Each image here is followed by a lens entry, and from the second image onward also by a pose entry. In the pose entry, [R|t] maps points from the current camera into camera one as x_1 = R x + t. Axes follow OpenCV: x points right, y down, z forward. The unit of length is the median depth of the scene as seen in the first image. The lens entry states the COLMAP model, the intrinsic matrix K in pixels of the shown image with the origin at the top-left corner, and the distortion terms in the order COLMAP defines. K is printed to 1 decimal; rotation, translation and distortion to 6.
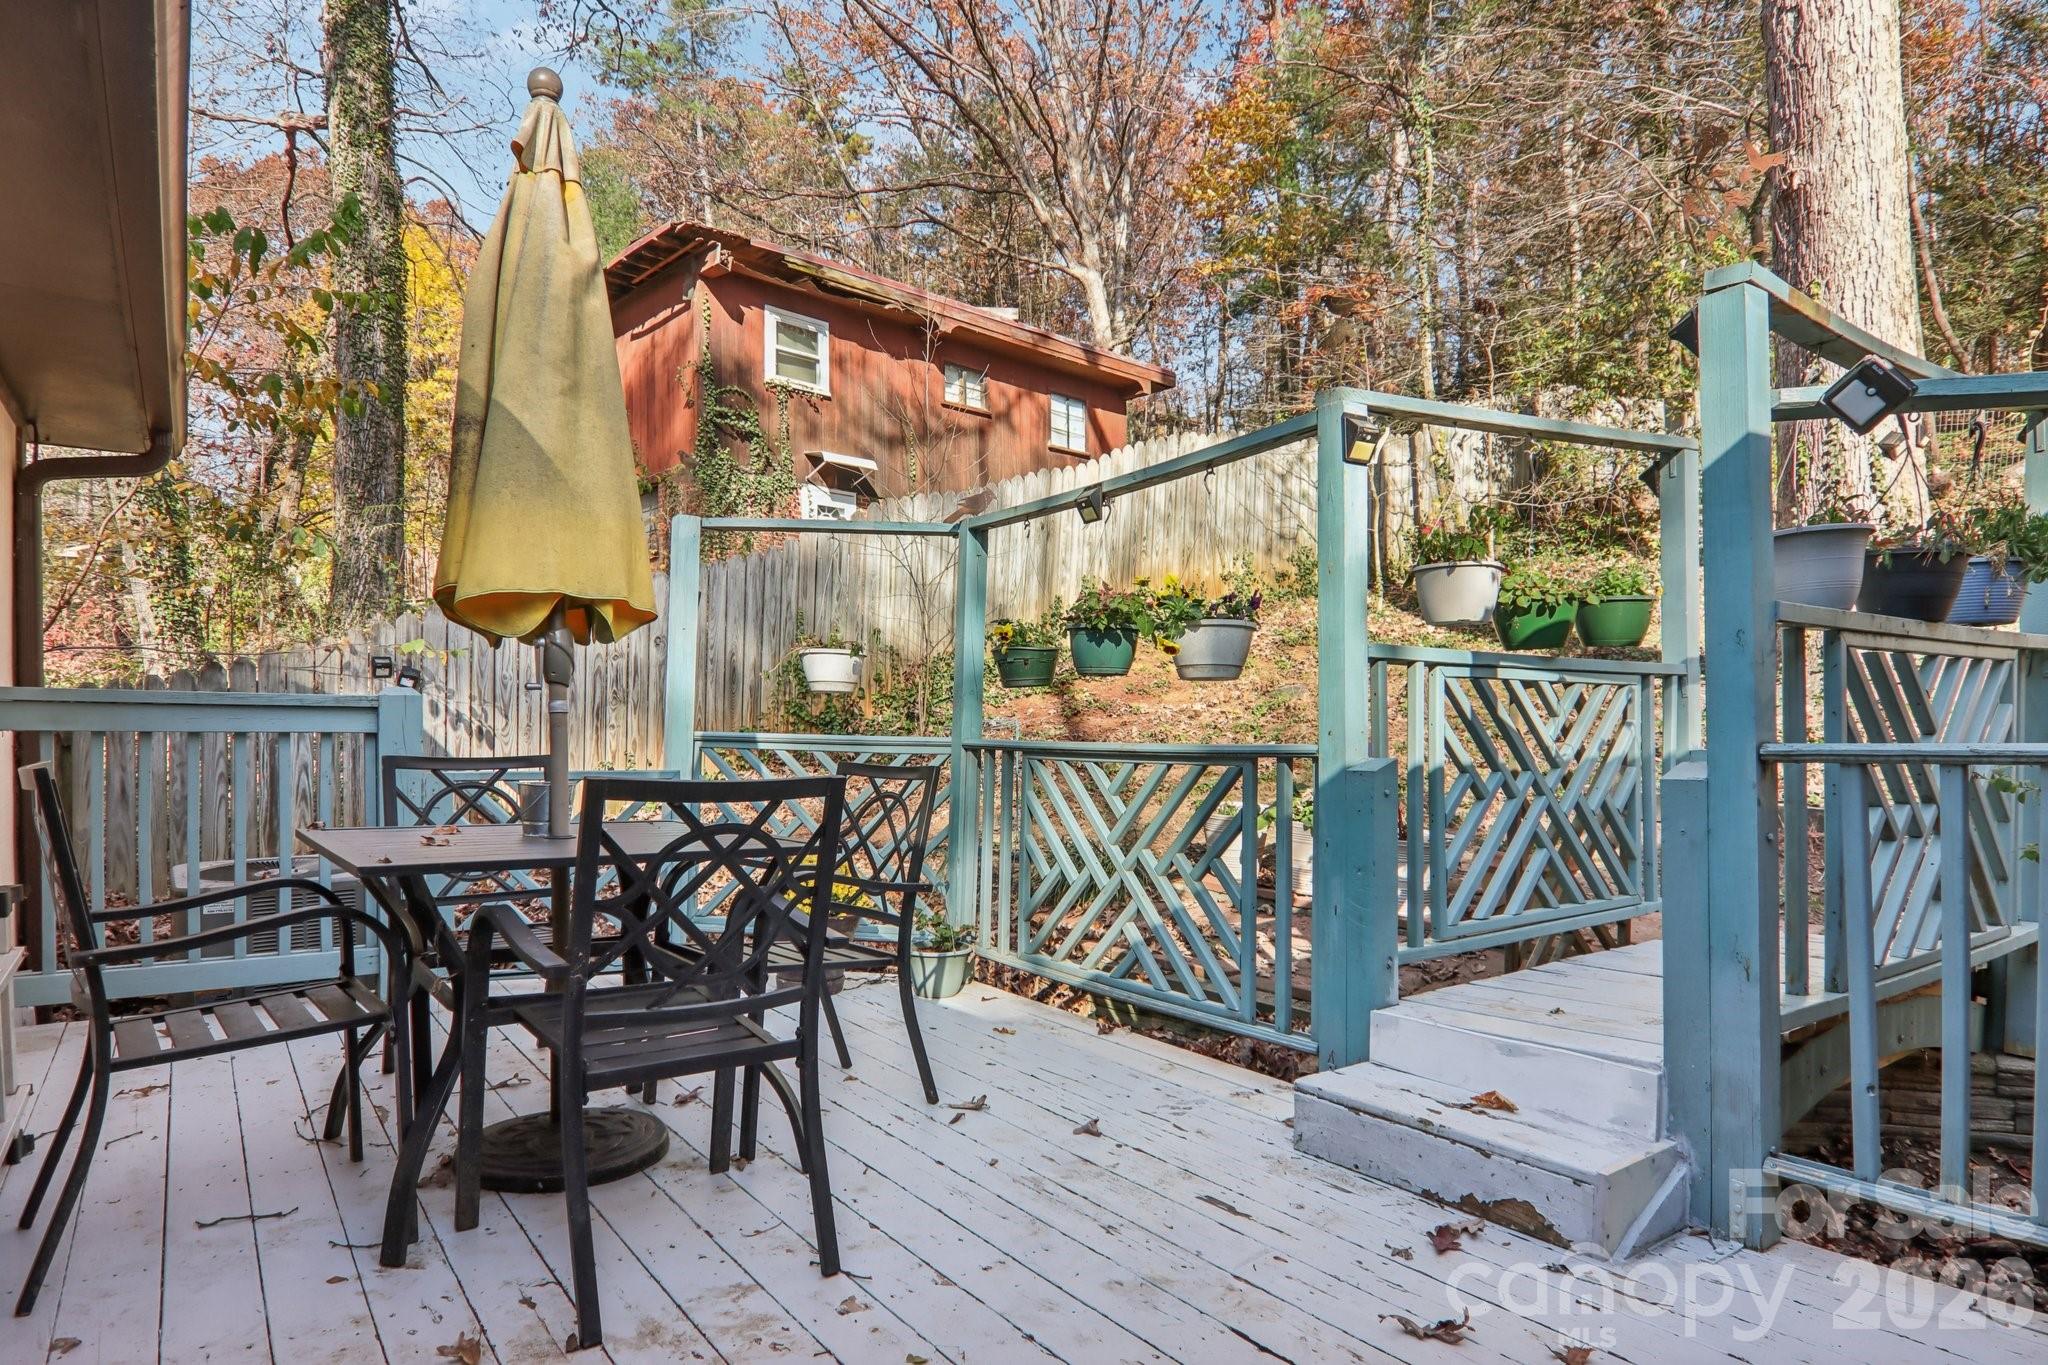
lens RADIAL K [[1147.2, 0, 1009.8], [0, 1147.2, 743.4], [0, 0, 1]] dist [0.004855, -0.017808]
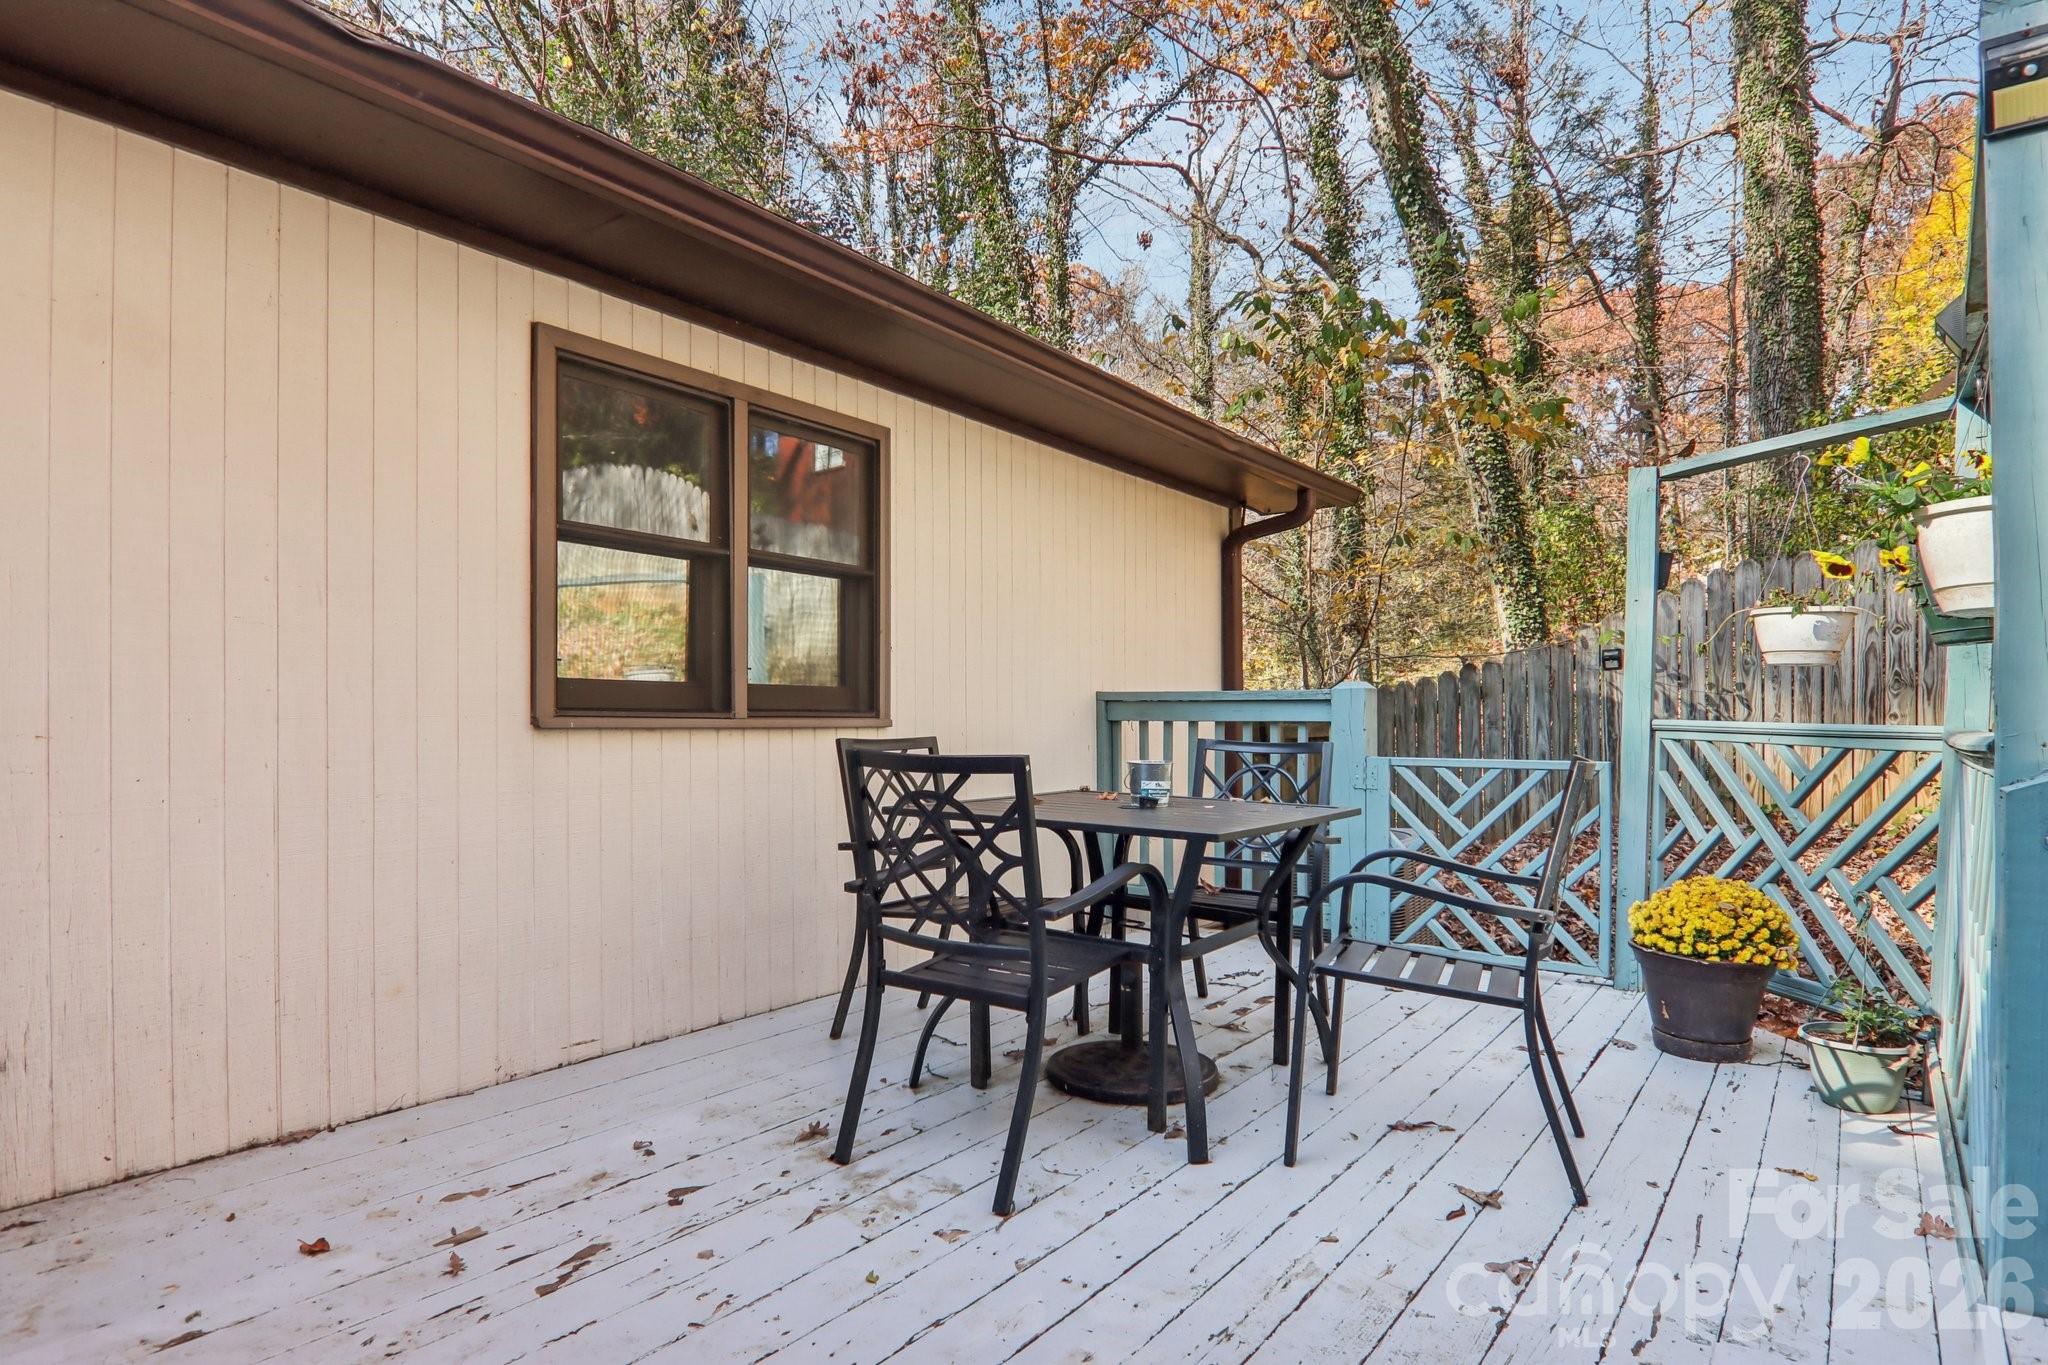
lens RADIAL K [[1130.8, 0, 1019.6], [0, 1130.8, 716.9], [0, 0, 1]] dist [0.004838, -0.021381]
pose [[0.317889, -0.007627, -0.948097, 0.446676], [-0.010434, 0.999879, -0.011542, 0.003001], [0.948071, 0.013562, 0.317771, 0.346970]]
